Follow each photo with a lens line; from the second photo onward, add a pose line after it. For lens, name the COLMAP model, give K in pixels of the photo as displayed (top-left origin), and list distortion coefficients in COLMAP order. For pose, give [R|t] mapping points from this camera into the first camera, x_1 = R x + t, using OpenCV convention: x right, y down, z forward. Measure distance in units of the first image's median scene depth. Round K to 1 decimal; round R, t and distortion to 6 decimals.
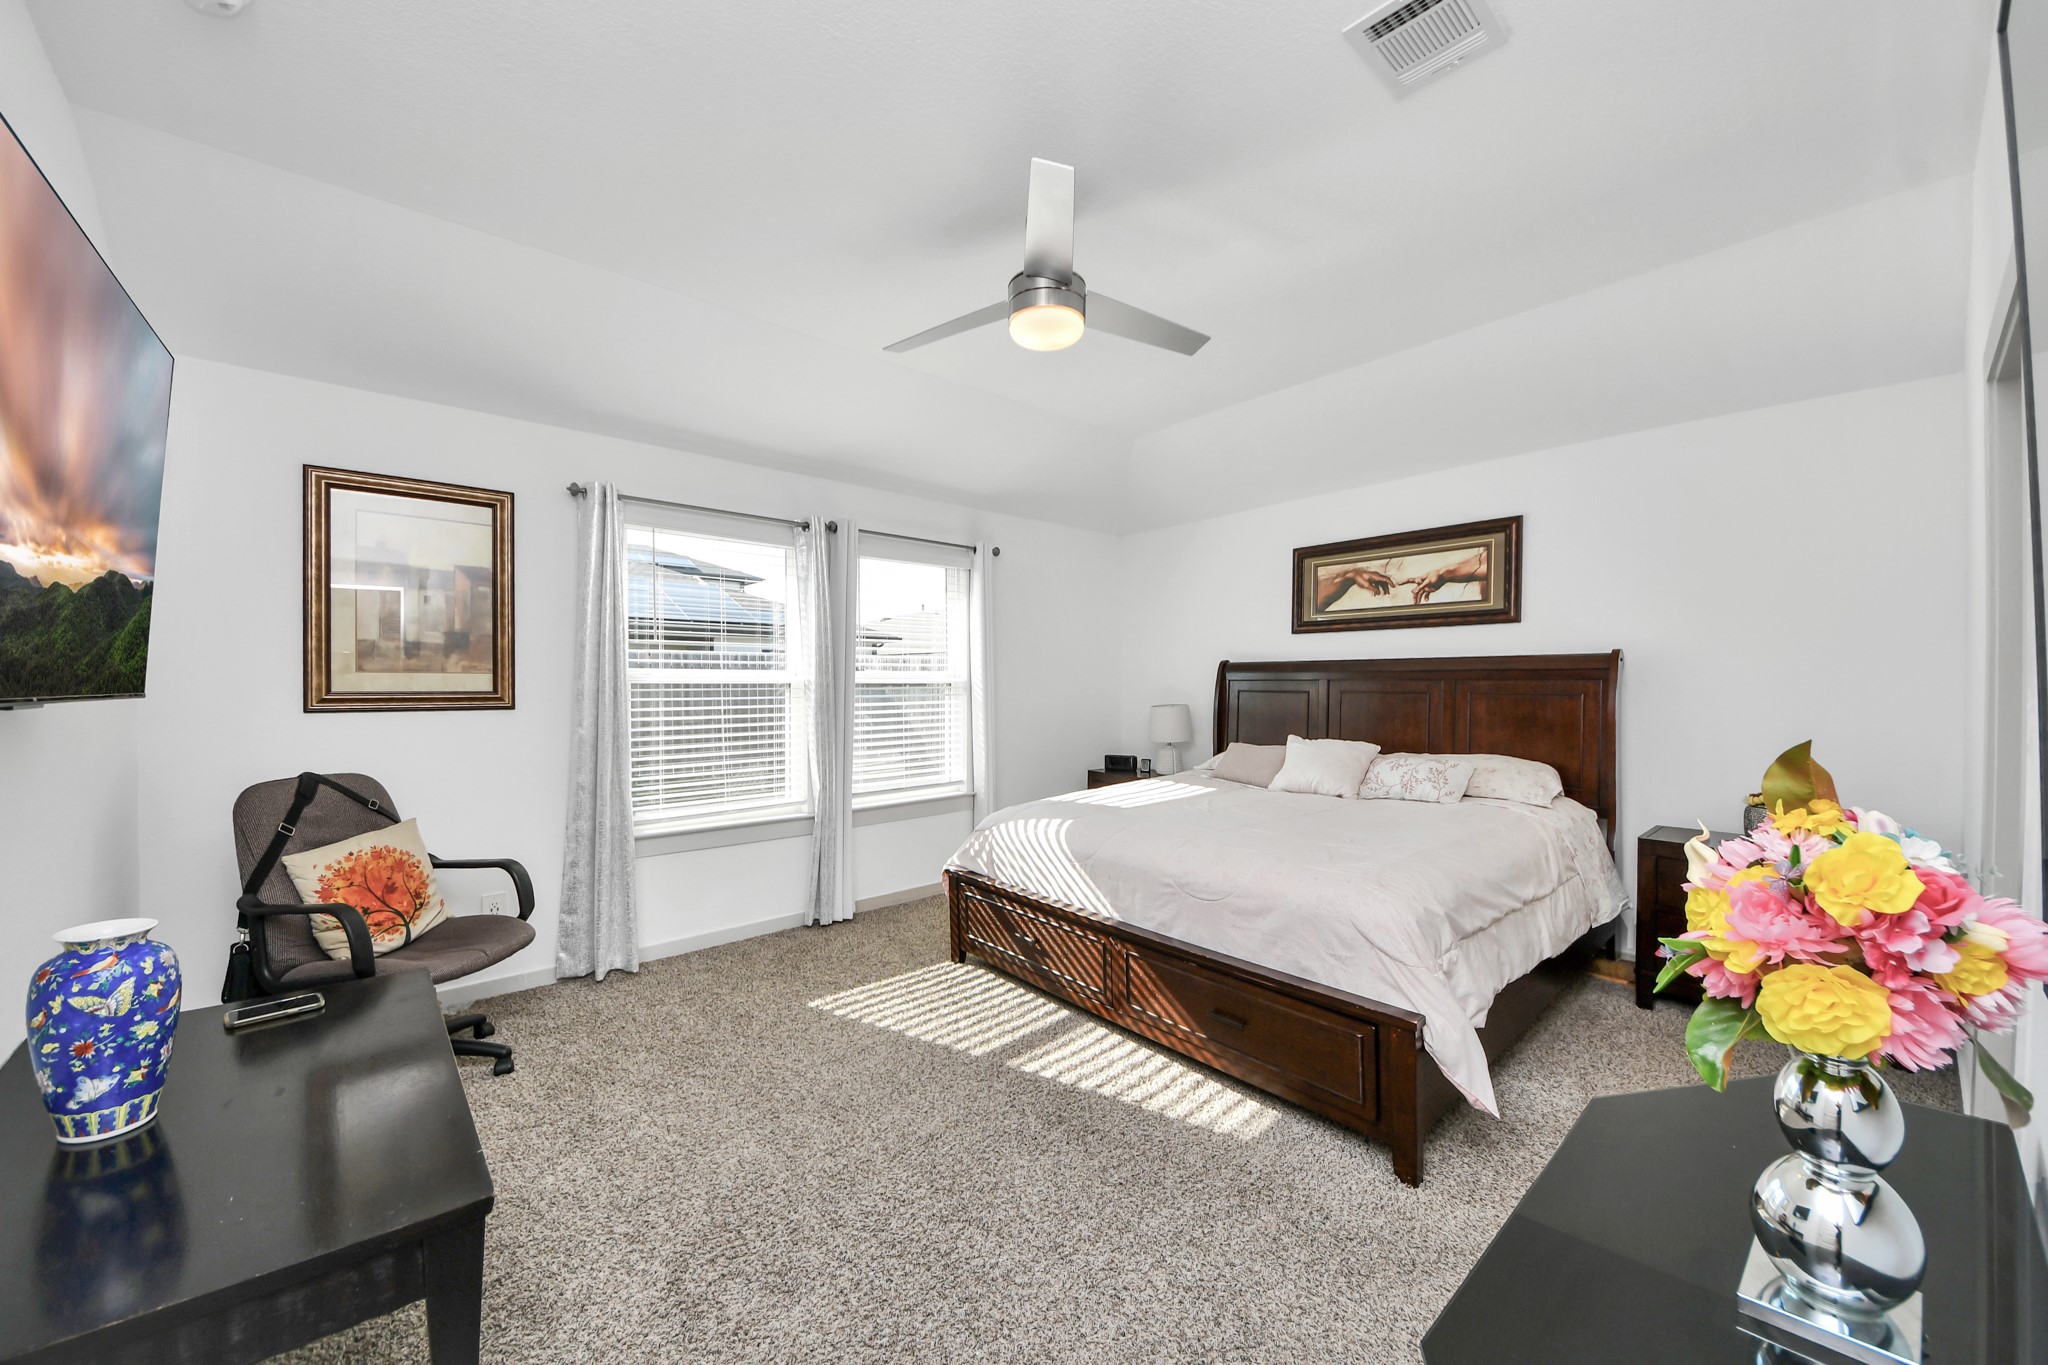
lens RADIAL K [[749.9, 0, 1014.7], [0, 749.9, 692.2], [0, 0, 1]] dist [0.037608, -0.000376]
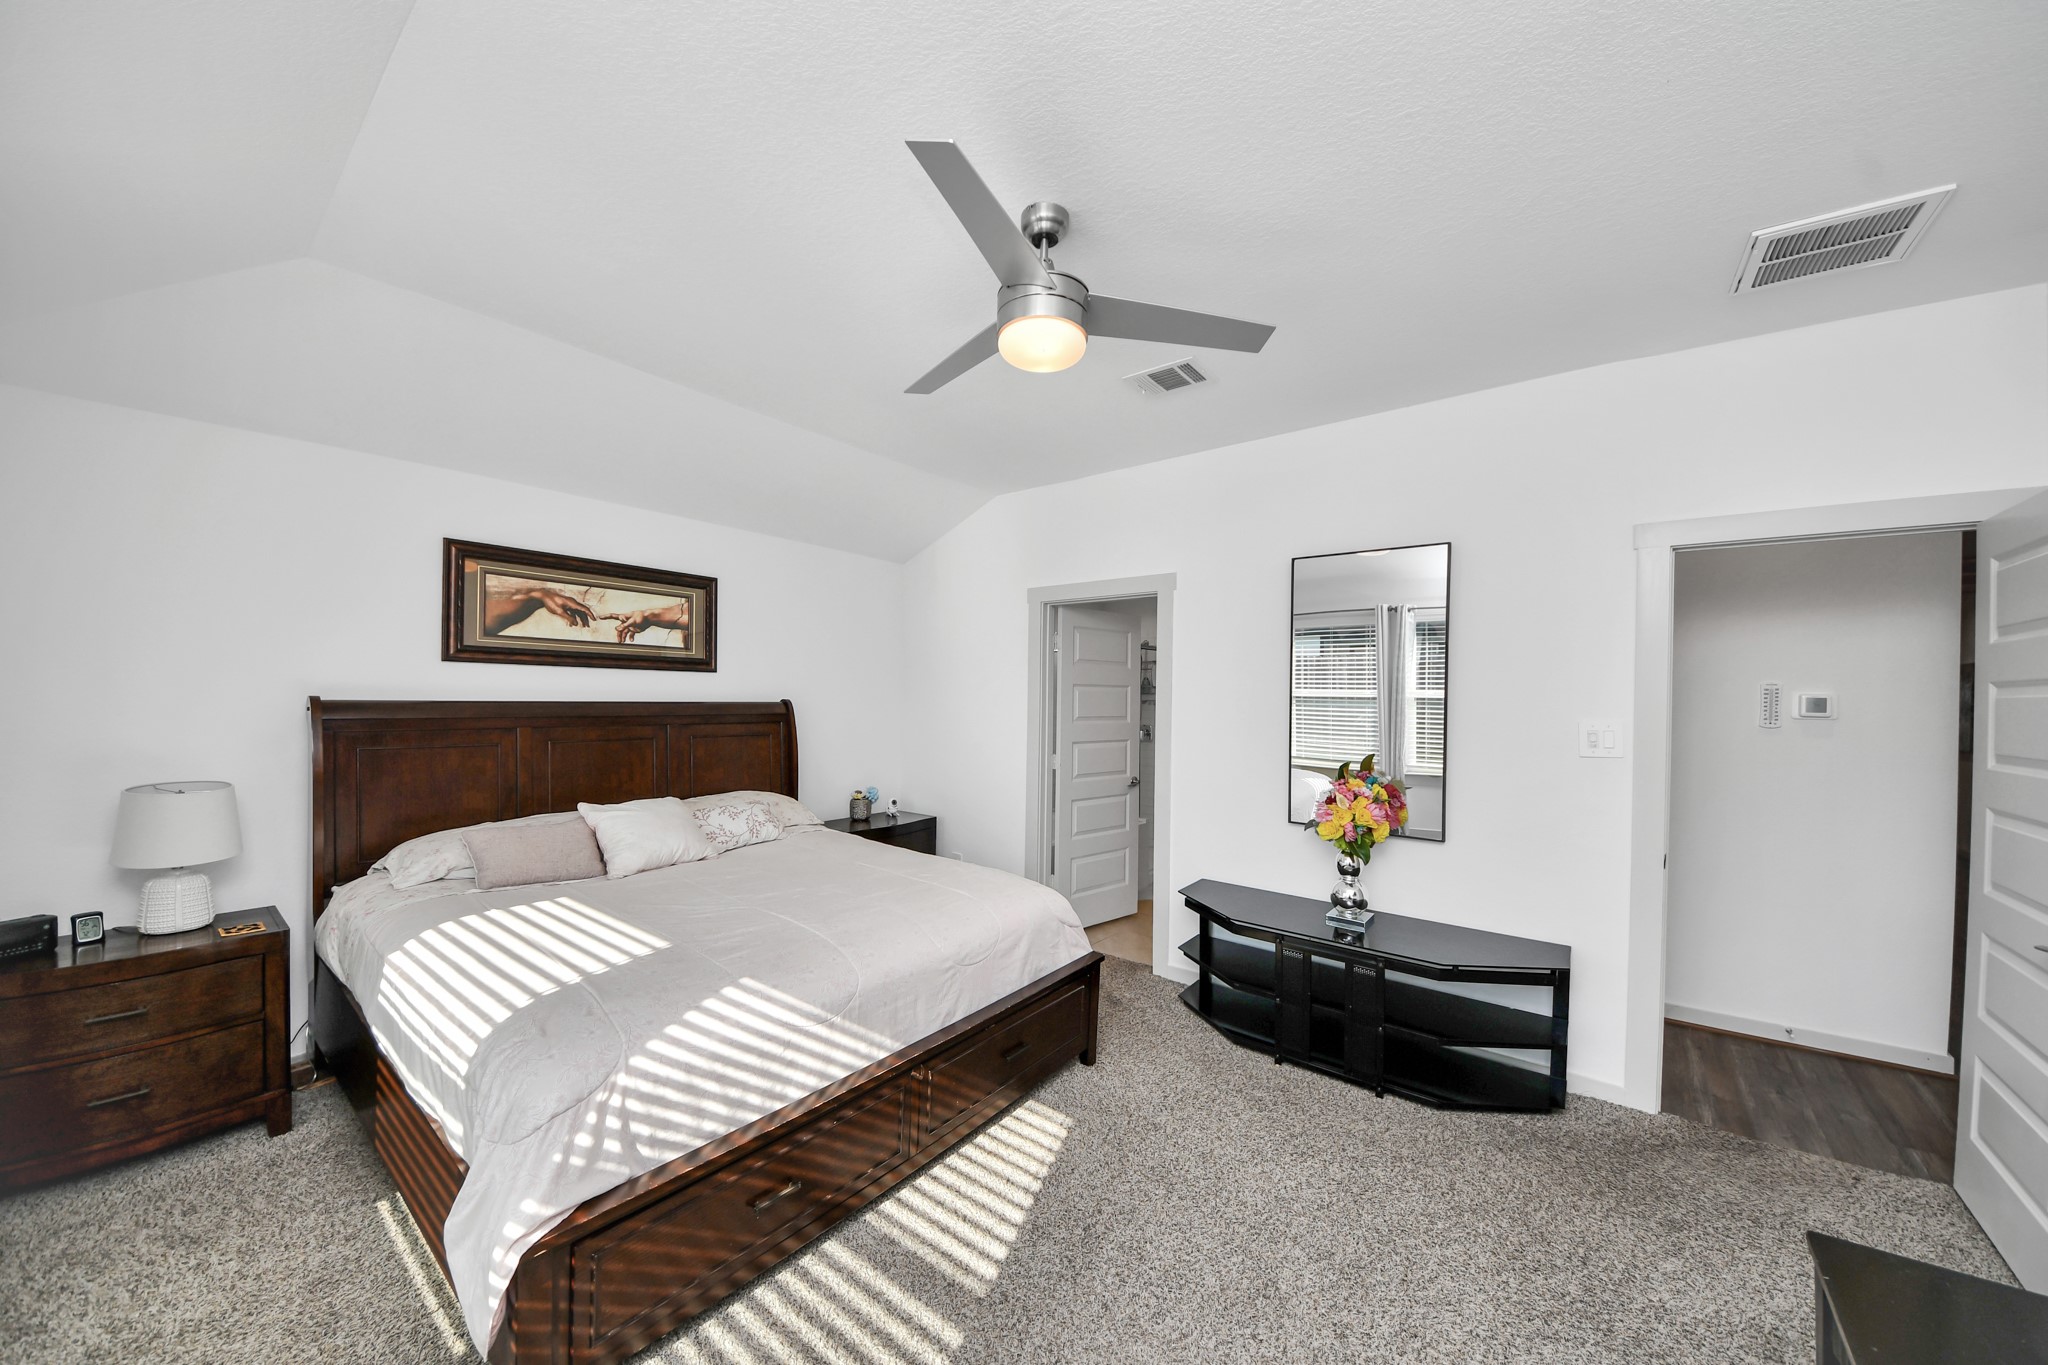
lens RADIAL K [[749.9, 0, 1010.3], [0, 749.9, 688.8], [0, 0, 1]] dist [0.037608, -0.000376]
pose [[-0.186624, 0.003644, 0.982425, -0.485311], [-0.003077, 0.999986, -0.004293, -0.059275], [-0.982427, -0.003824, -0.186610, 0.725775]]
